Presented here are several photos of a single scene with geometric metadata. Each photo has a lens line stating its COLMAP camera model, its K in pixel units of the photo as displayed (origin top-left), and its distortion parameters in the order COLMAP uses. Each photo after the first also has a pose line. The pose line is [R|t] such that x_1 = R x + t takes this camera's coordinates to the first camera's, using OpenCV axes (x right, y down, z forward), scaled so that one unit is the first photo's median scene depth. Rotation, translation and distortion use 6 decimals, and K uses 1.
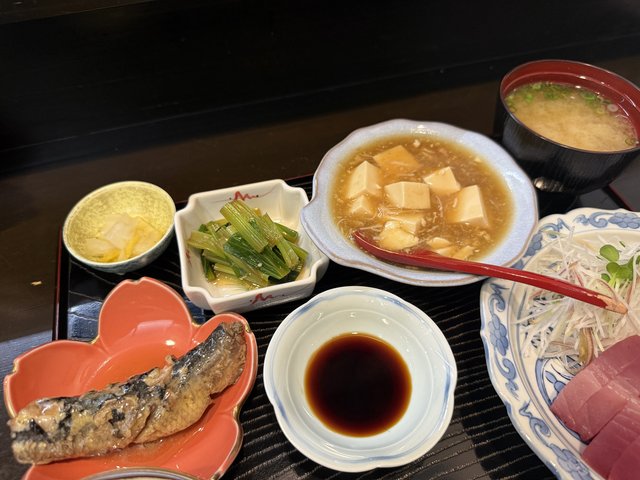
lens RADIAL K [[452.7, 0, 320.0], [0, 452.7, 240.0], [0, 0, 1]] dist [0.065161, -0.136207]
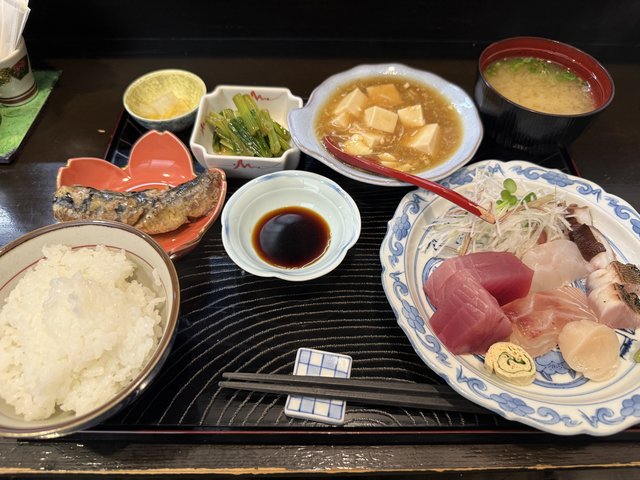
lens RADIAL K [[452.7, 0, 320.0], [0, 452.7, 240.0], [0, 0, 1]] dist [0.065161, -0.136207]
pose [[0.955999, 0.247357, -0.157732, 0.328491], [-0.241397, 0.968798, 0.056195, 0.195941], [0.166711, -0.015646, 0.985882, -0.265011]]
